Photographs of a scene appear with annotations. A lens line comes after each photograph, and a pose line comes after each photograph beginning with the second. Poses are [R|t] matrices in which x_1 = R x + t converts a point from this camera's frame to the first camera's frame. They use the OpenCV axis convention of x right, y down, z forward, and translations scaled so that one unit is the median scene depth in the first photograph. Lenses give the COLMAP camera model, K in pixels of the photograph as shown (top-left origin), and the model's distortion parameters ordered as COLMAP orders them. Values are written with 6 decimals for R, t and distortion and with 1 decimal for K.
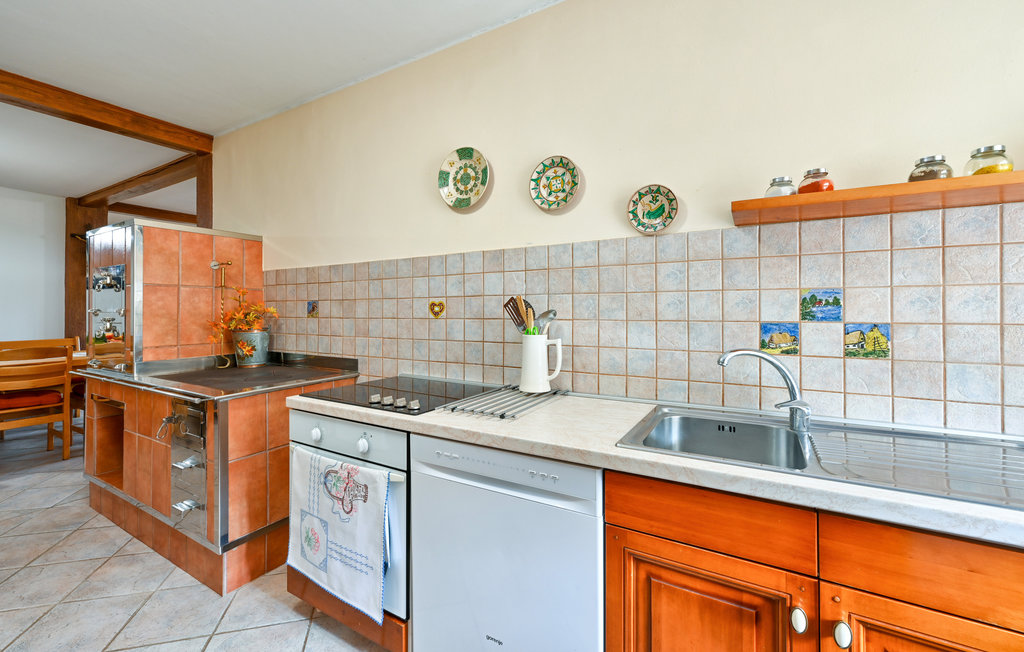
lens RADIAL K [[414.6, 0, 512.5], [0, 414.6, 309.4], [0, 0, 1]] dist [-0.002949, 0.000231]
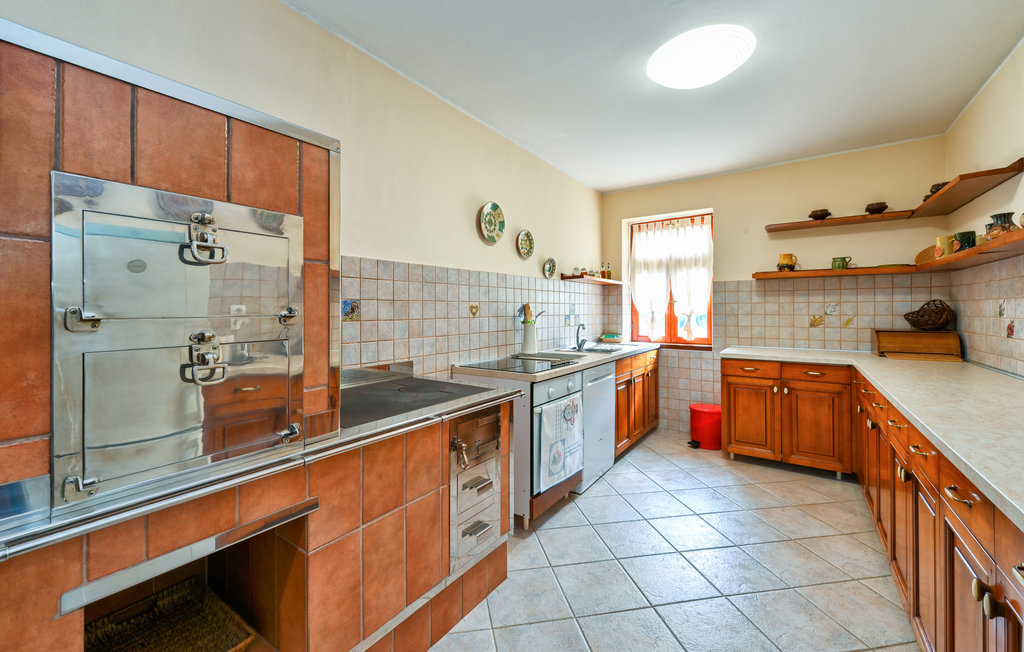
lens RADIAL K [[414.6, 0, 517.8], [0, 414.6, 308.8], [0, 0, 1]] dist [-0.002949, 0.000231]
pose [[0.065814, 0.002385, 0.997829, -1.529503], [-0.005930, 0.999980, -0.001999, -0.004220], [-0.997814, -0.005785, 0.065827, 0.776832]]
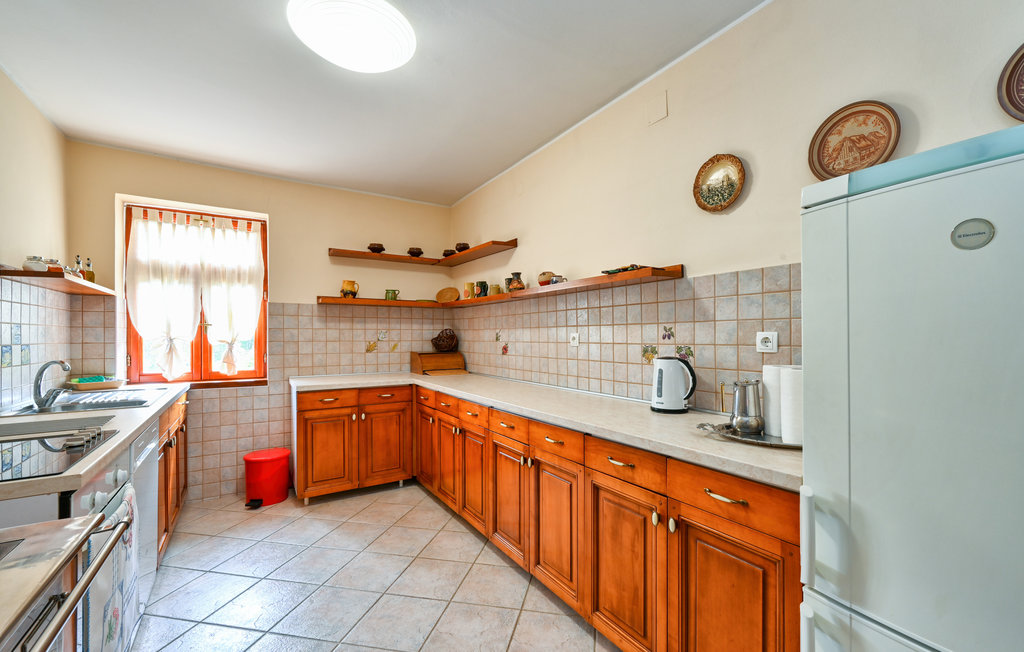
lens RADIAL K [[414.6, 0, 532.8], [0, 414.6, 336.9], [0, 0, 1]] dist [-0.002949, 0.000231]
pose [[-0.900705, -0.000575, 0.434430, -1.194741], [-0.003580, 0.999975, -0.006100, 0.000271], [-0.434416, -0.007049, -0.900685, 0.993291]]
